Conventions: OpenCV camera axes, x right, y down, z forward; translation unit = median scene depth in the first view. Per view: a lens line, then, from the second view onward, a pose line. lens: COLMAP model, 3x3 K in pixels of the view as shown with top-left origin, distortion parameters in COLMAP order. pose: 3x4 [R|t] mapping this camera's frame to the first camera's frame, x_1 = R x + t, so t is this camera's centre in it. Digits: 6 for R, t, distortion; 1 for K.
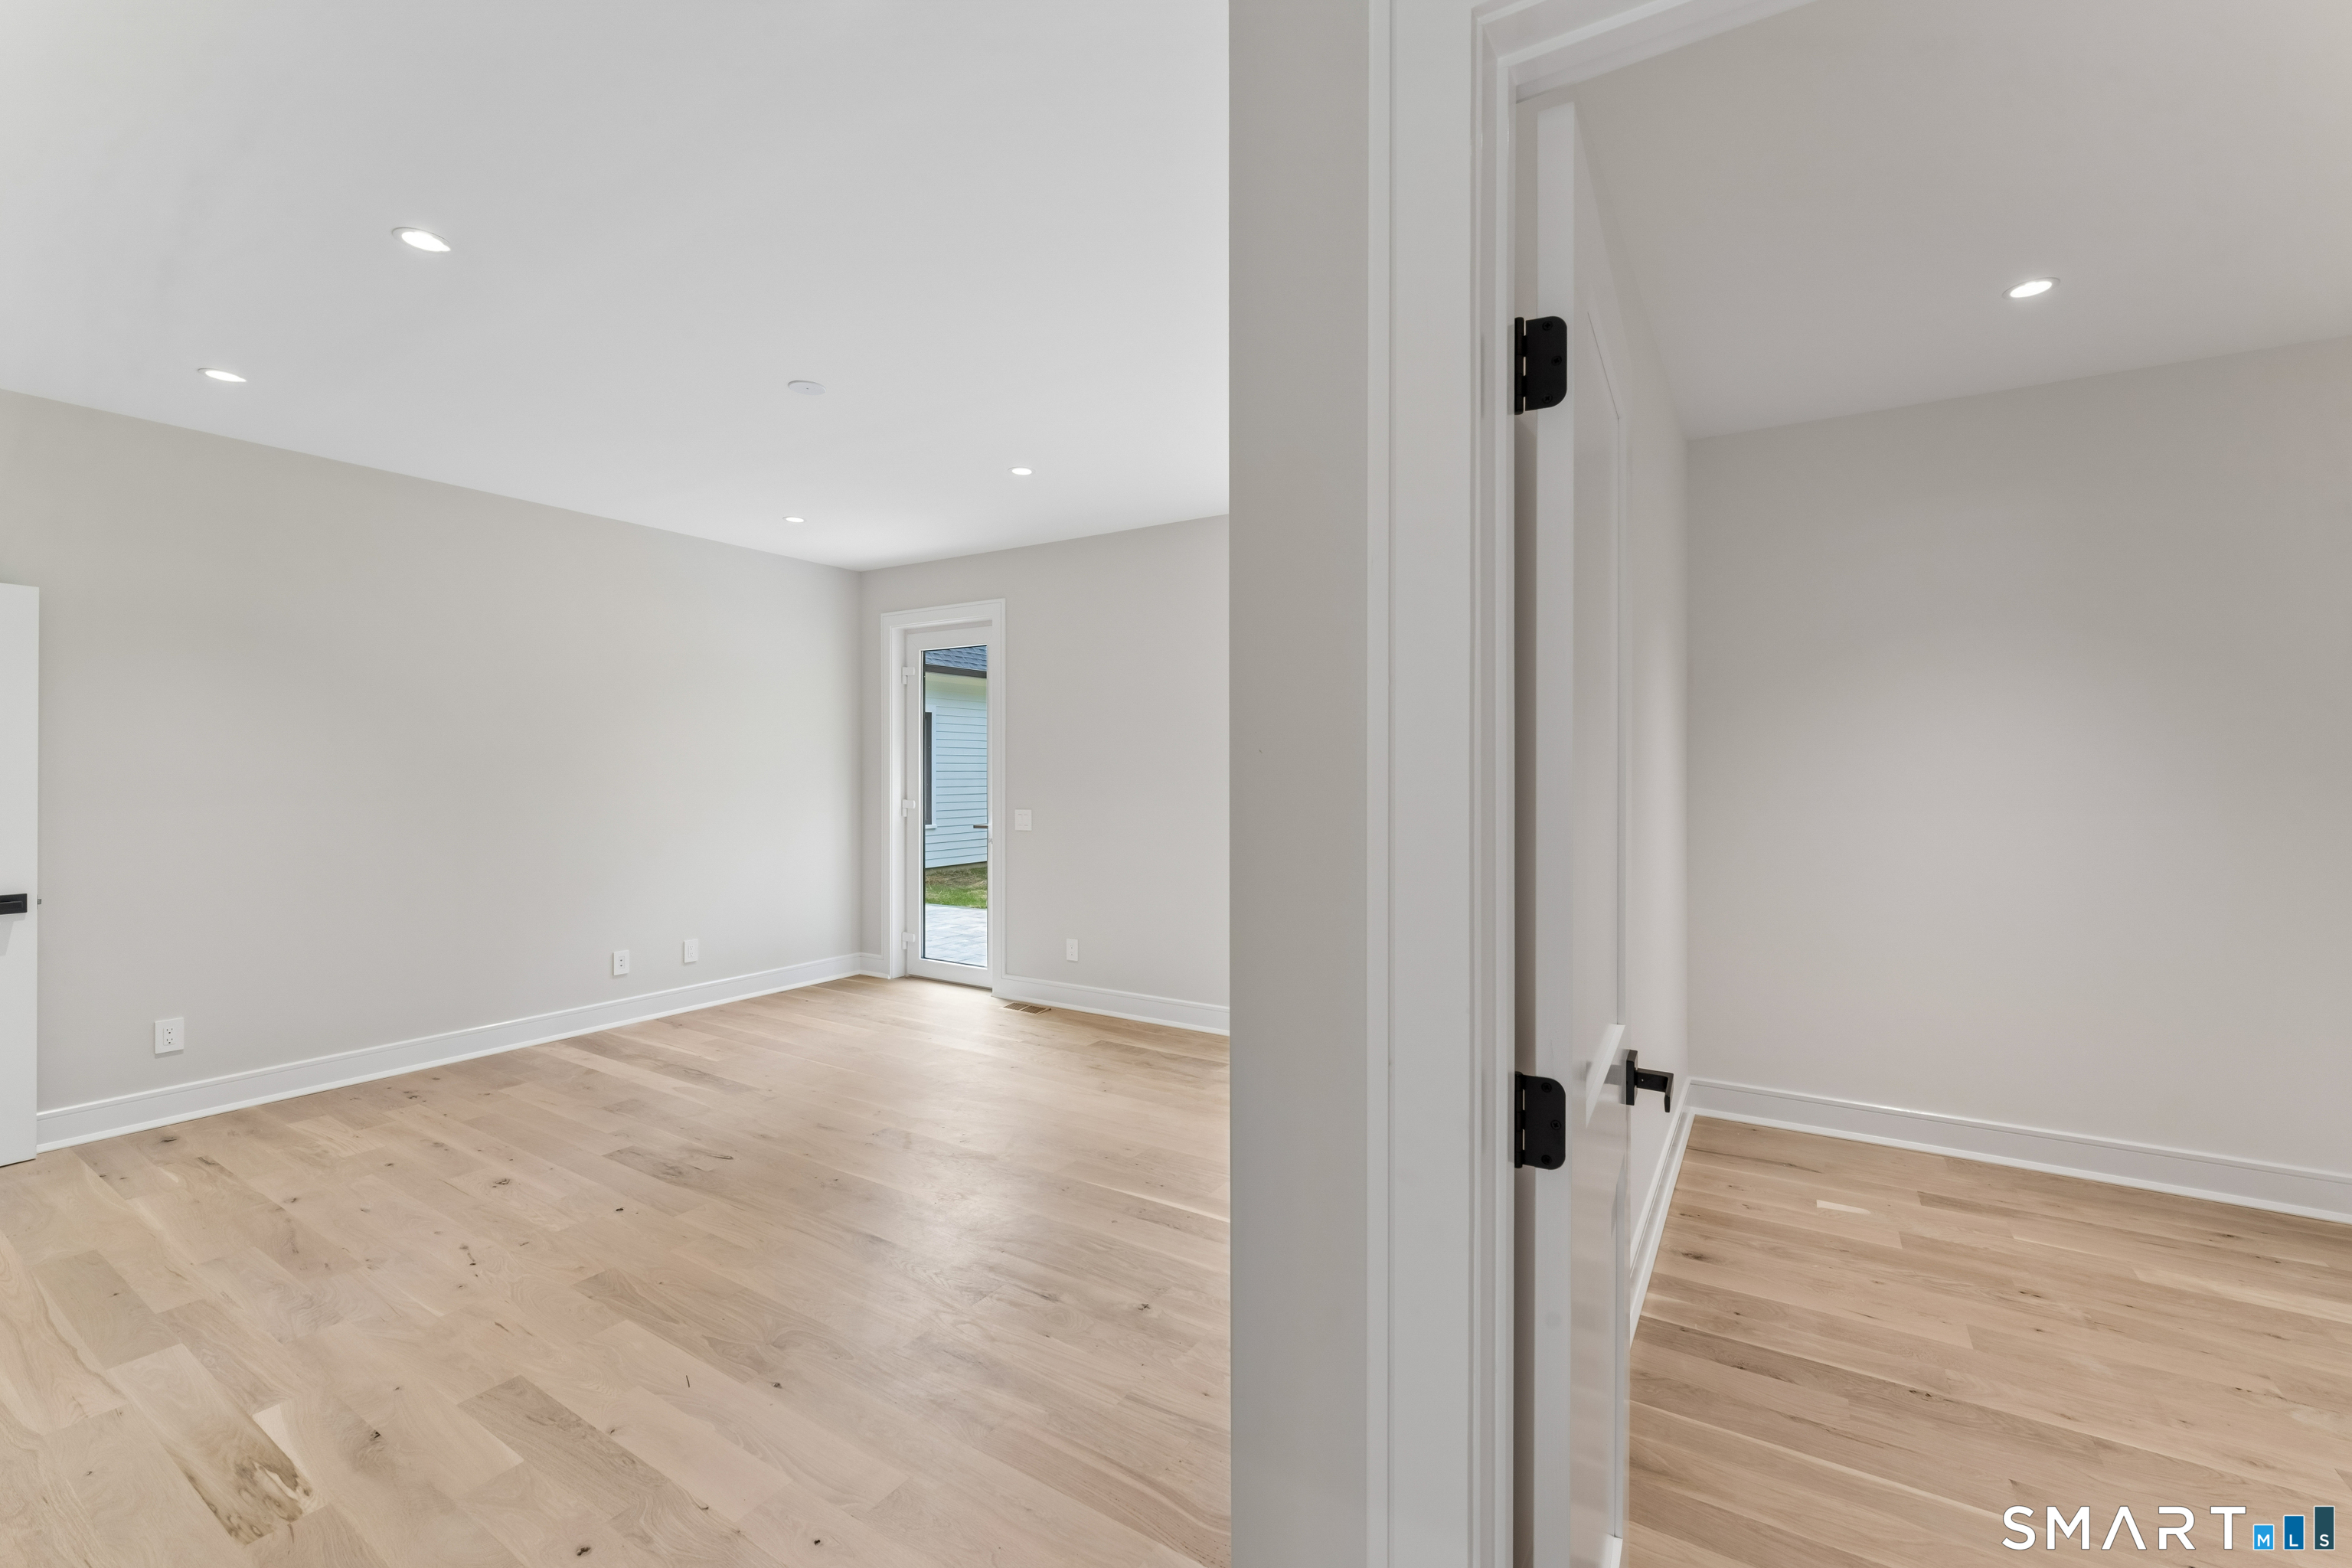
lens RADIAL K [[955.1, 0, 1176.9], [0, 955.1, 772.3], [0, 0, 1]] dist [-0.003256, -0.000235]
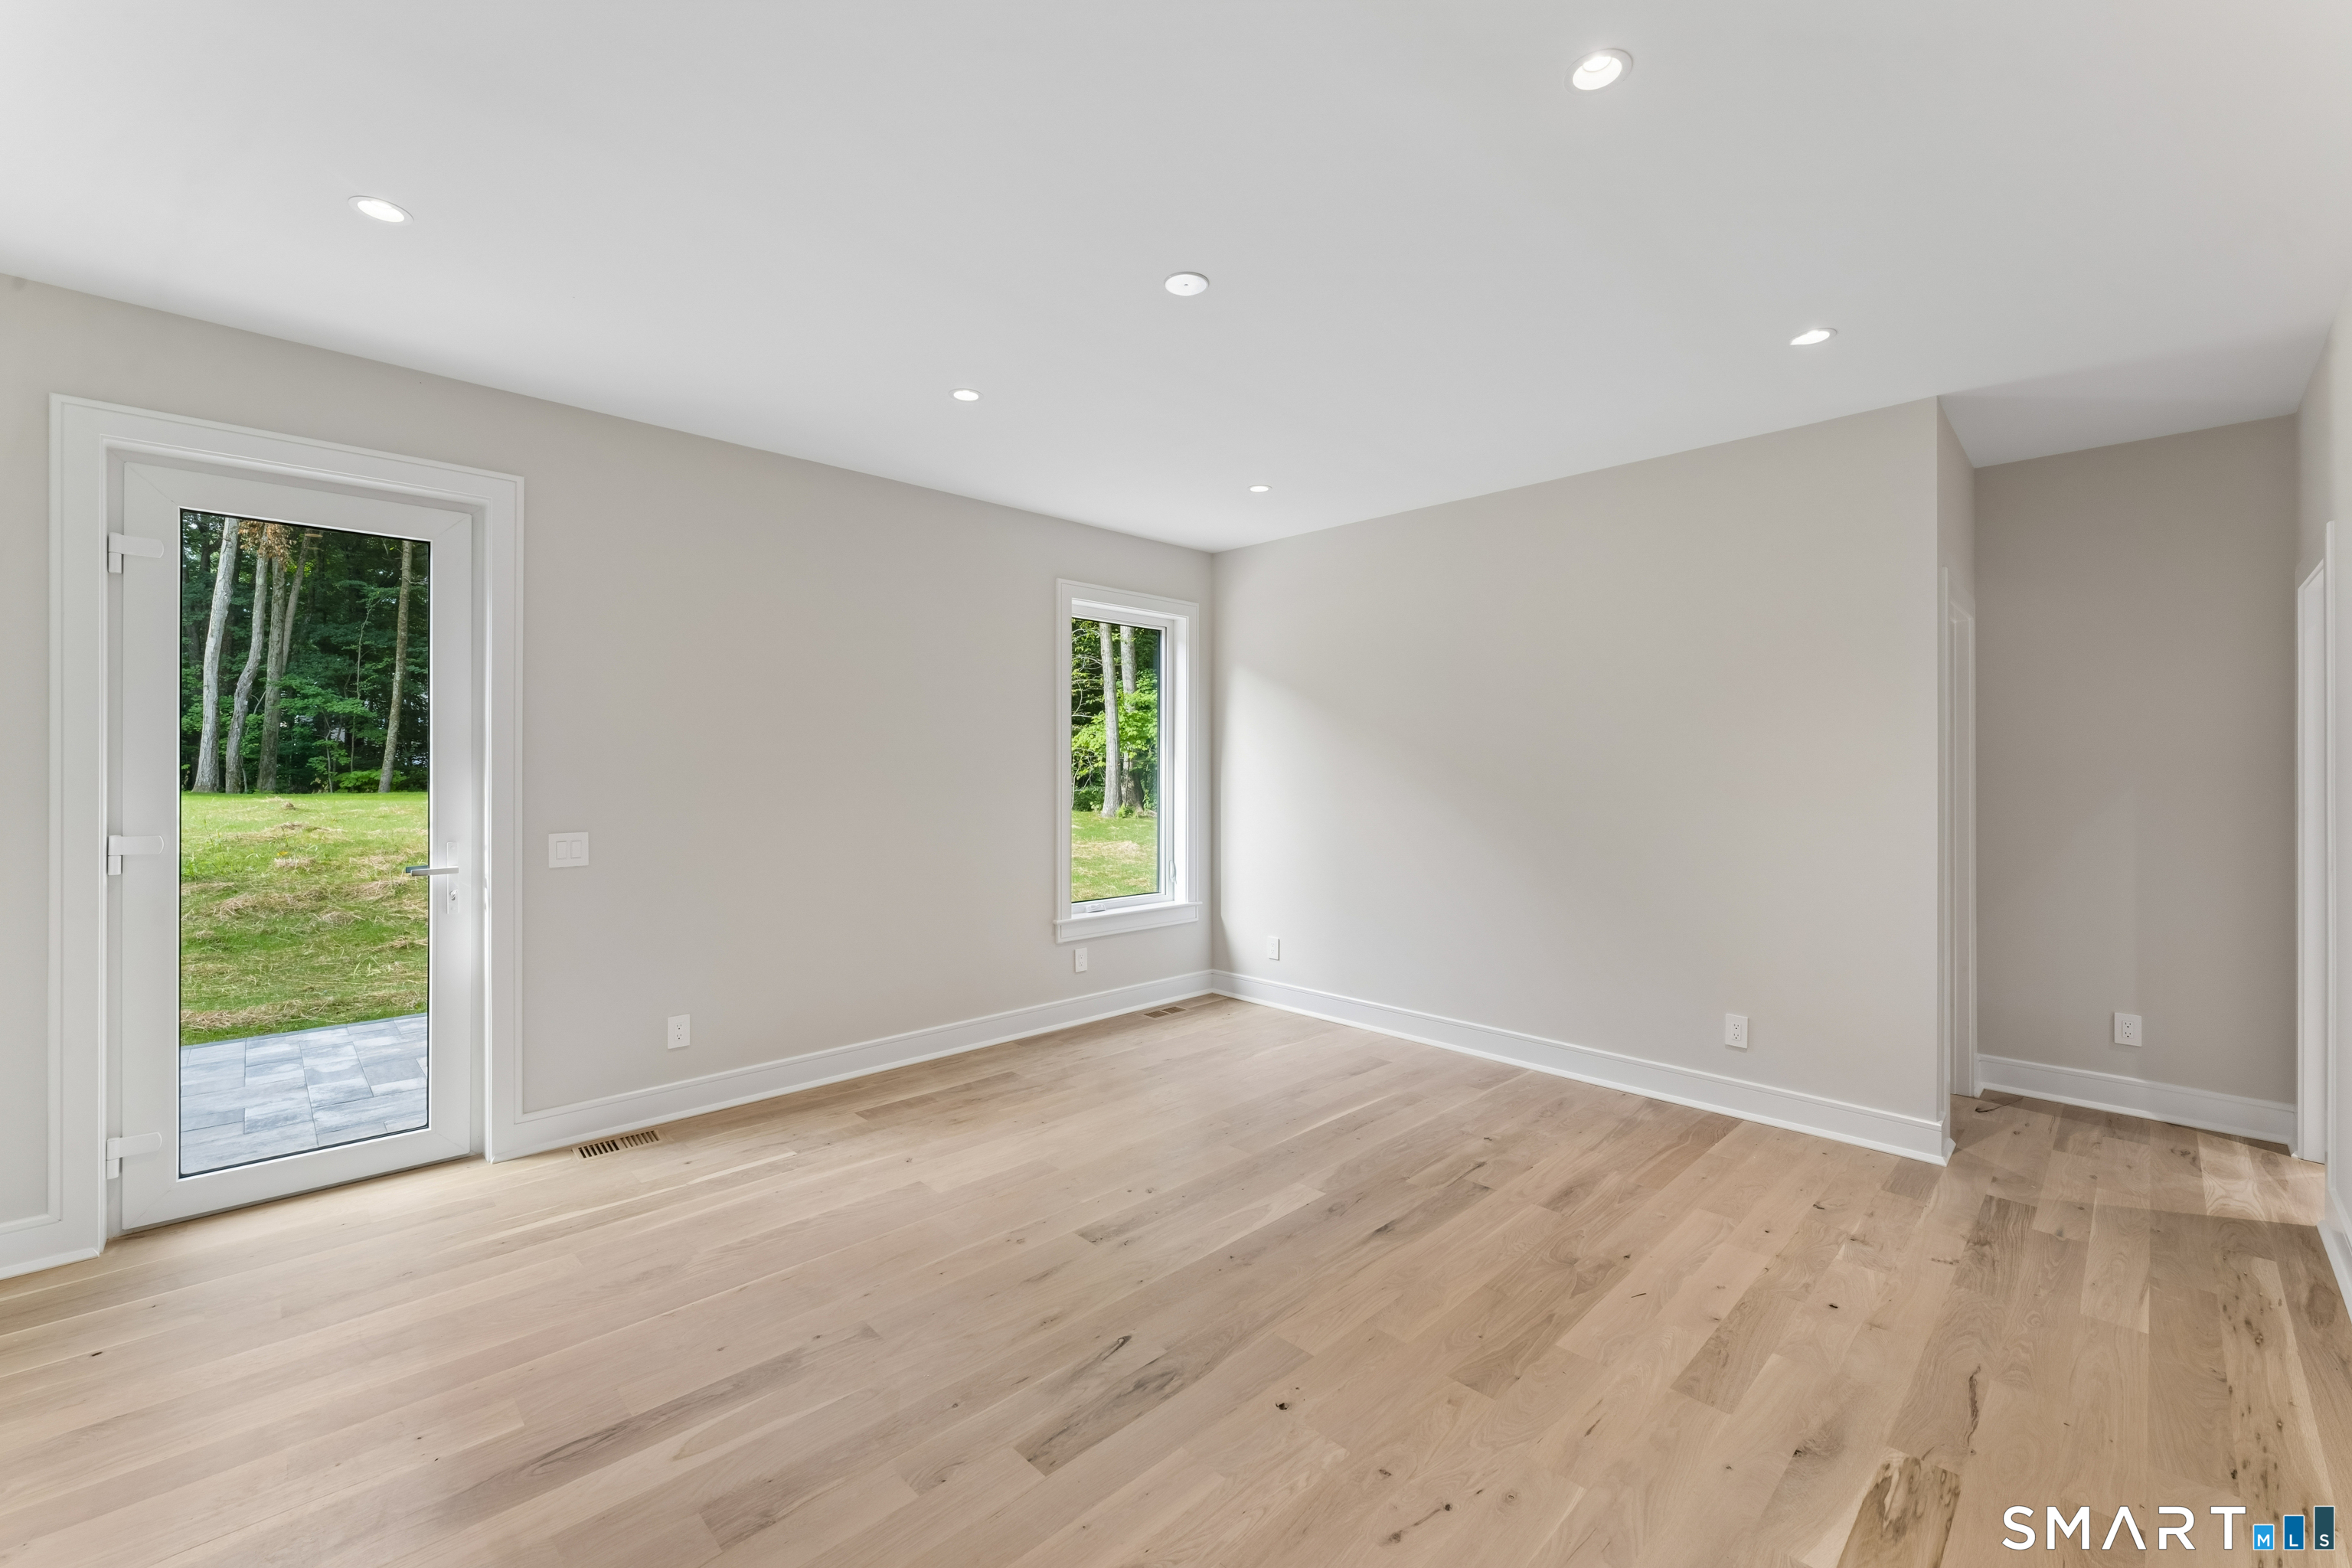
lens RADIAL K [[955.1, 0, 1172.5], [0, 955.1, 776.0], [0, 0, 1]] dist [-0.003256, -0.000235]
pose [[0.241262, -0.009068, 0.970418, -1.442767], [0.000300, 0.999957, 0.009270, -0.008052], [-0.970460, -0.001946, 0.241255, 1.031844]]
